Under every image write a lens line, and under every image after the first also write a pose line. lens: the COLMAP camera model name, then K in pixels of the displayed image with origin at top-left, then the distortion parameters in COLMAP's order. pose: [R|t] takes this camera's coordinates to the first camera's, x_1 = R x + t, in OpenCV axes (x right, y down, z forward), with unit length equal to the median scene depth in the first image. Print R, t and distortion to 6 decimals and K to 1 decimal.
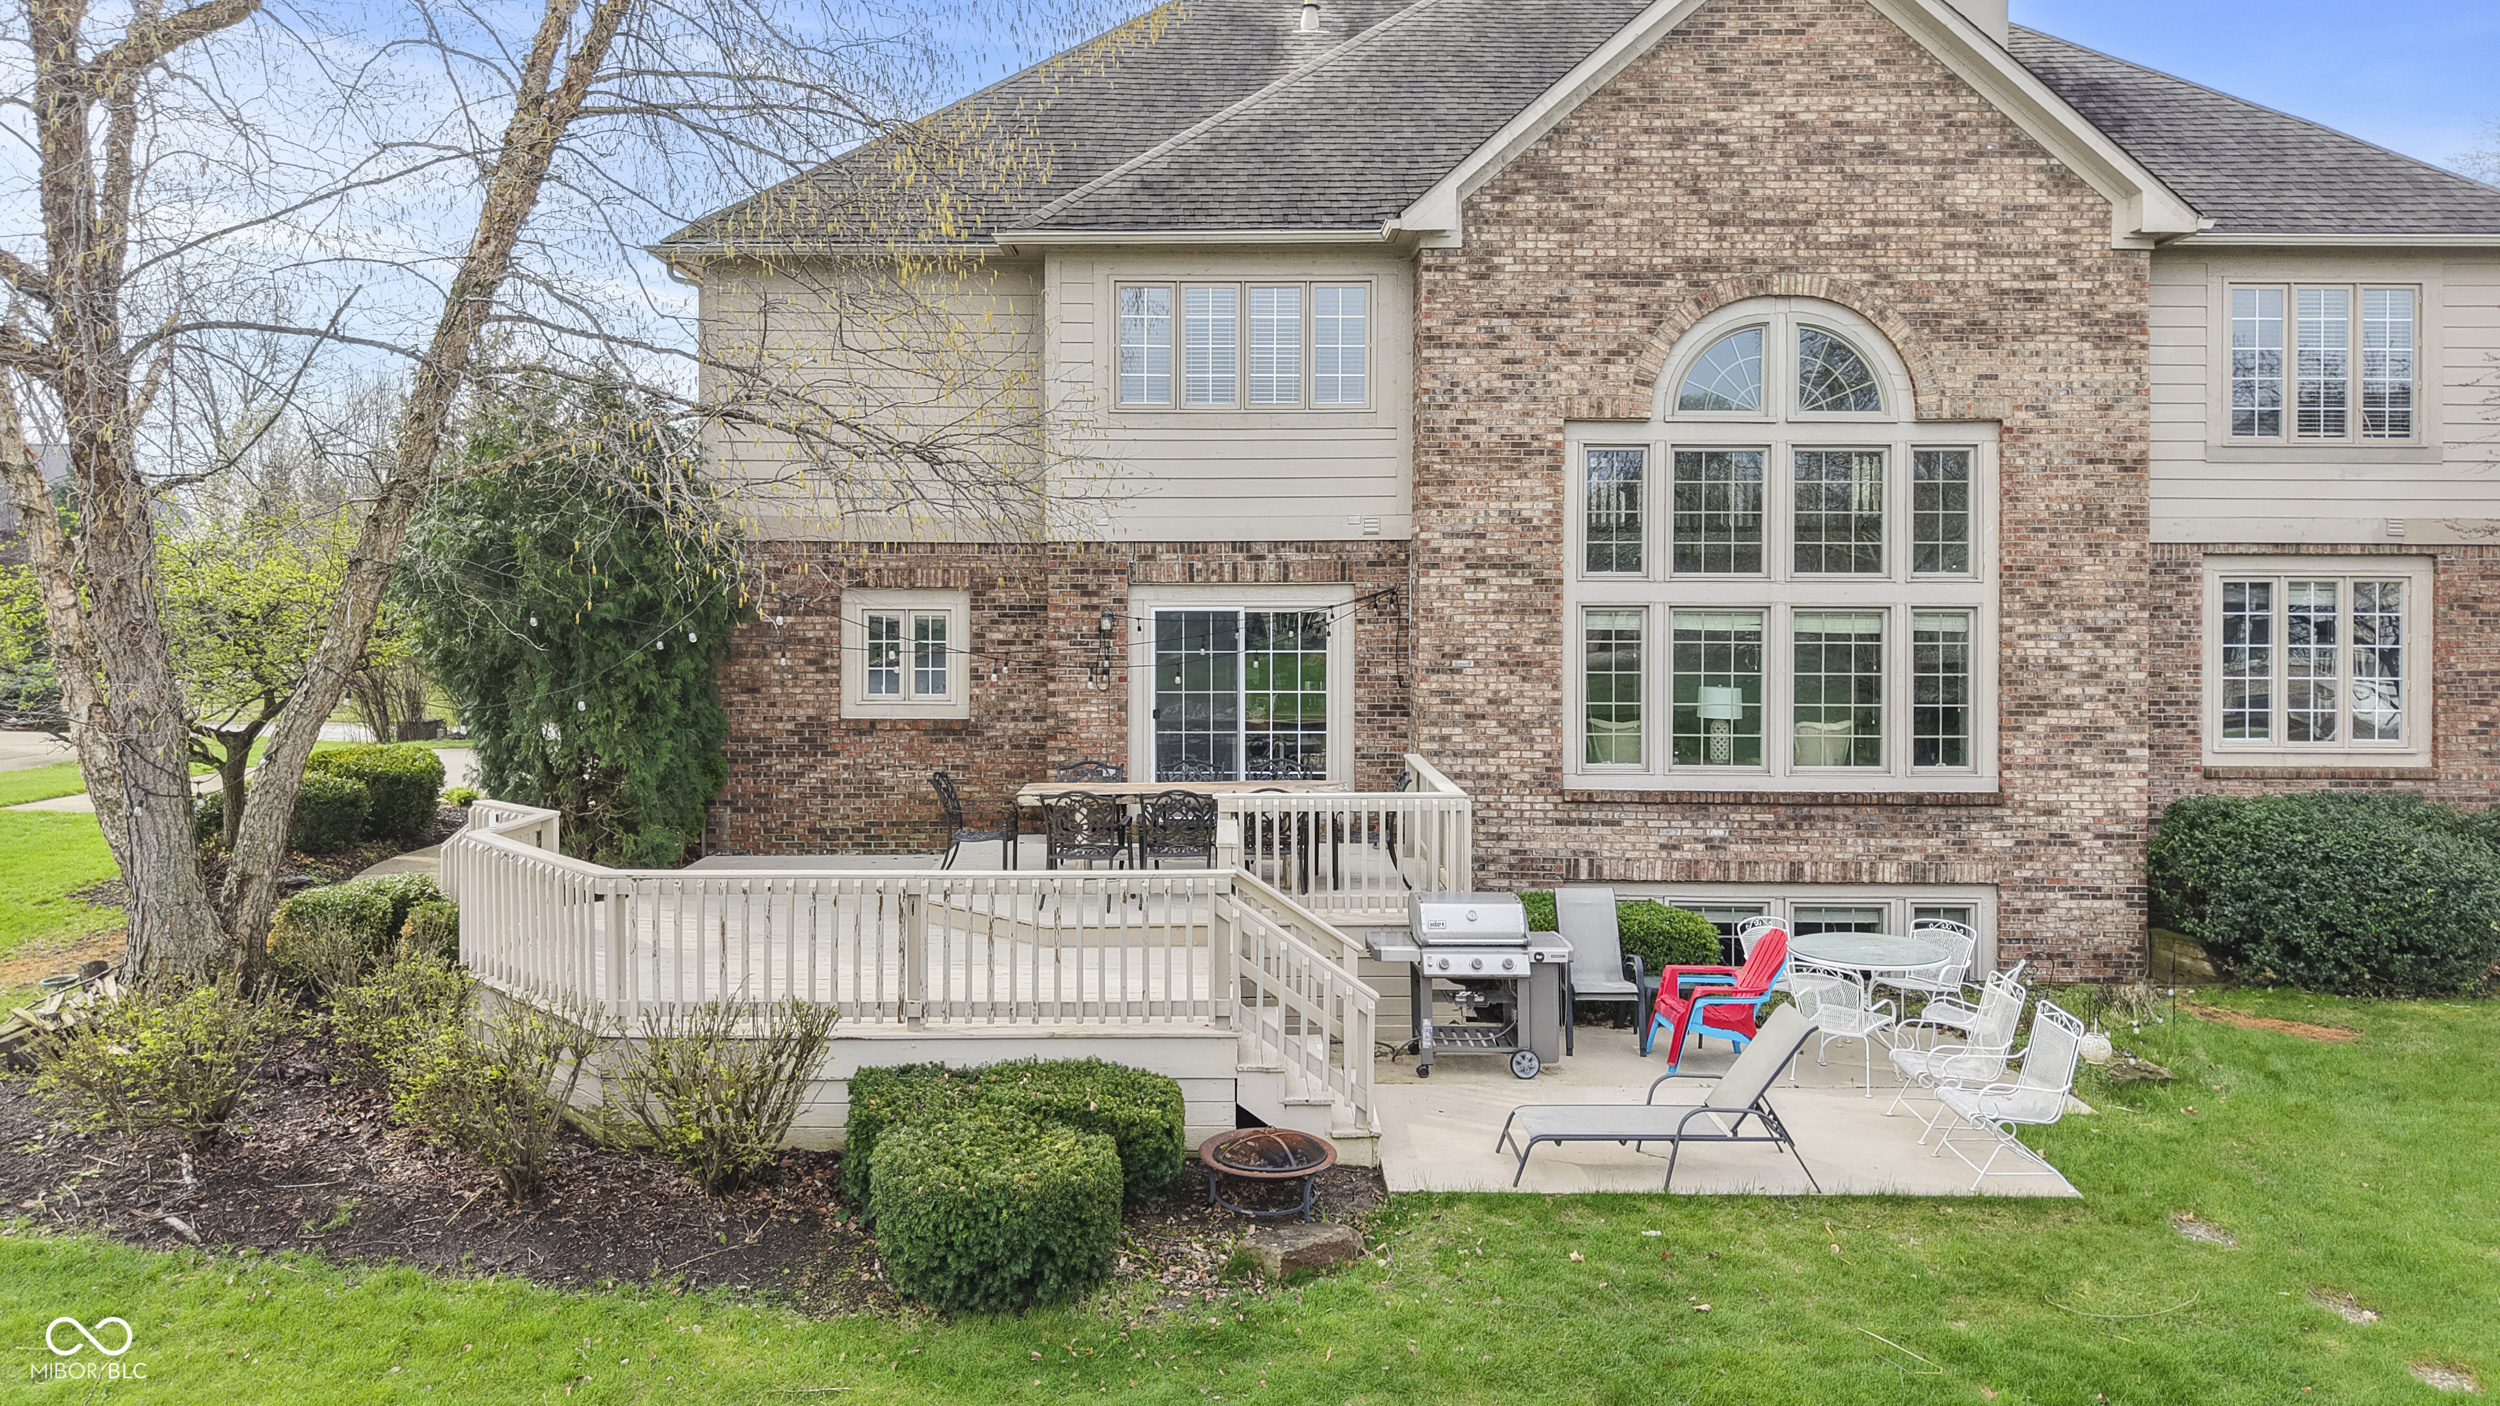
lens RADIAL K [[1669.5, 0, 1198.5], [0, 1669.5, 609.8], [0, 0, 1]] dist [0.027594, -0.044931]
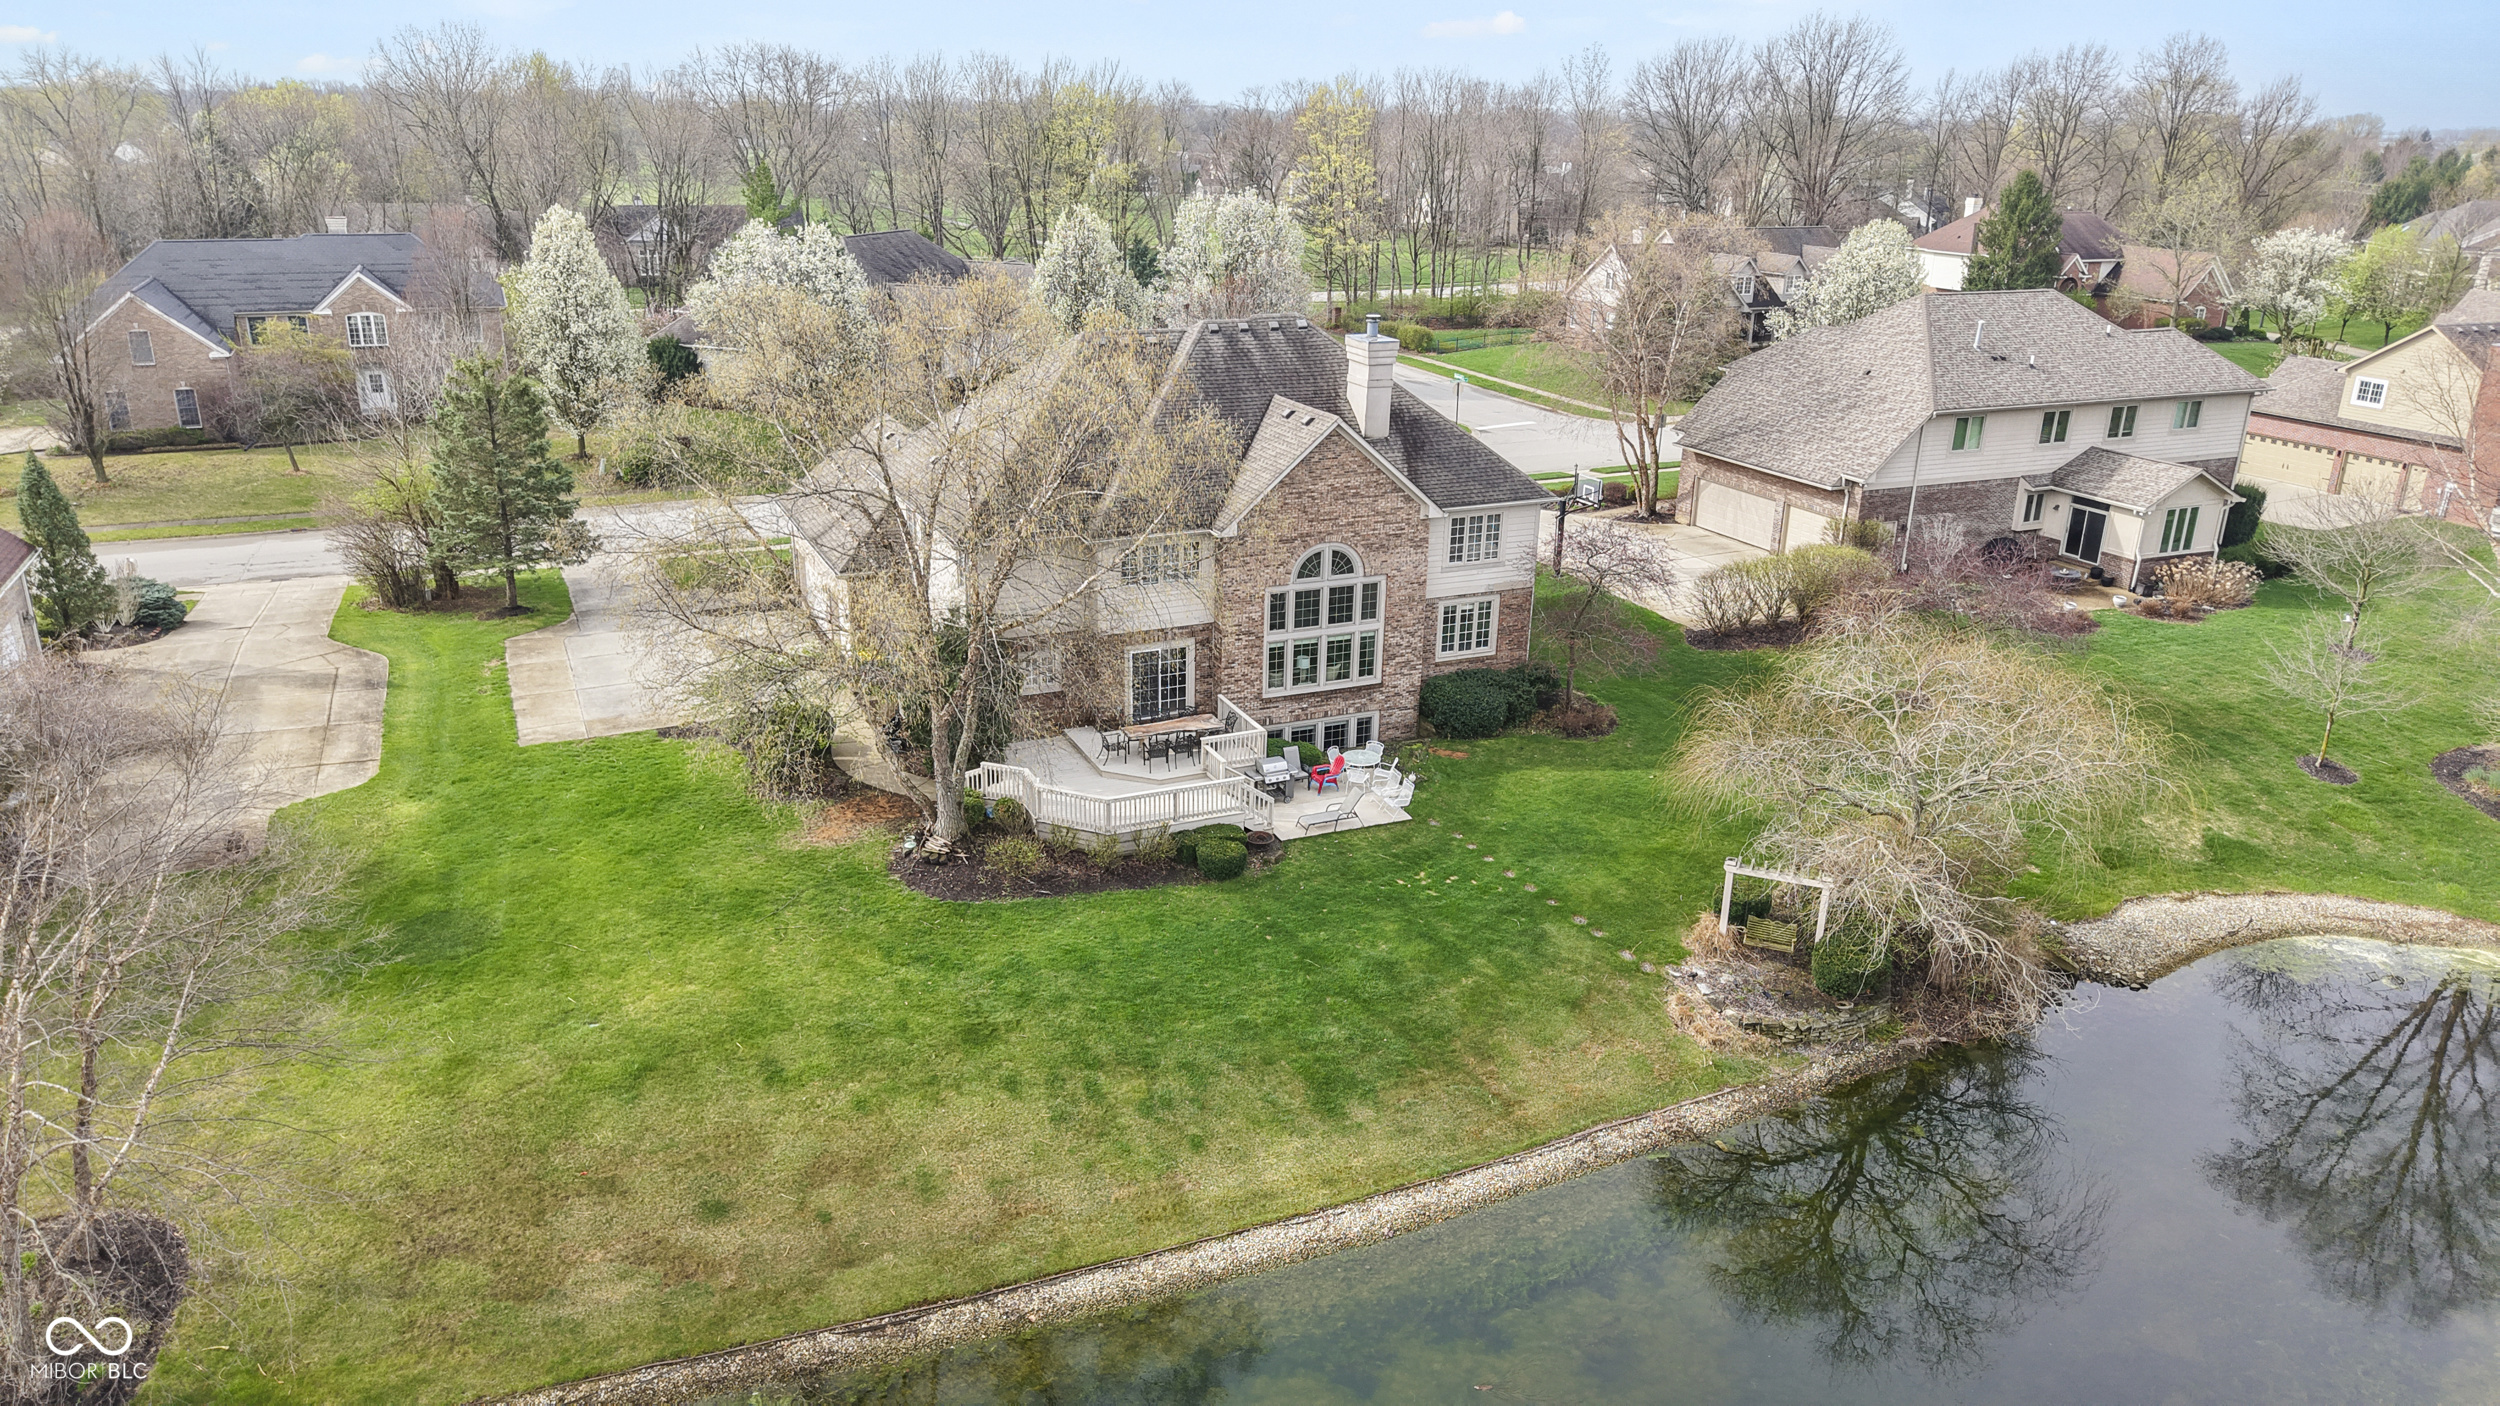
lens RADIAL K [[1586.0, 0, 1250.0], [0, 1586.0, 703.0], [0, 0, 1]] dist [0.062319, -0.099191]
pose [[0.906100, -0.129270, 0.402829, -1.018598], [-0.014412, 0.942189, 0.334771, -0.894080], [-0.422817, -0.309142, 0.851855, -1.559458]]
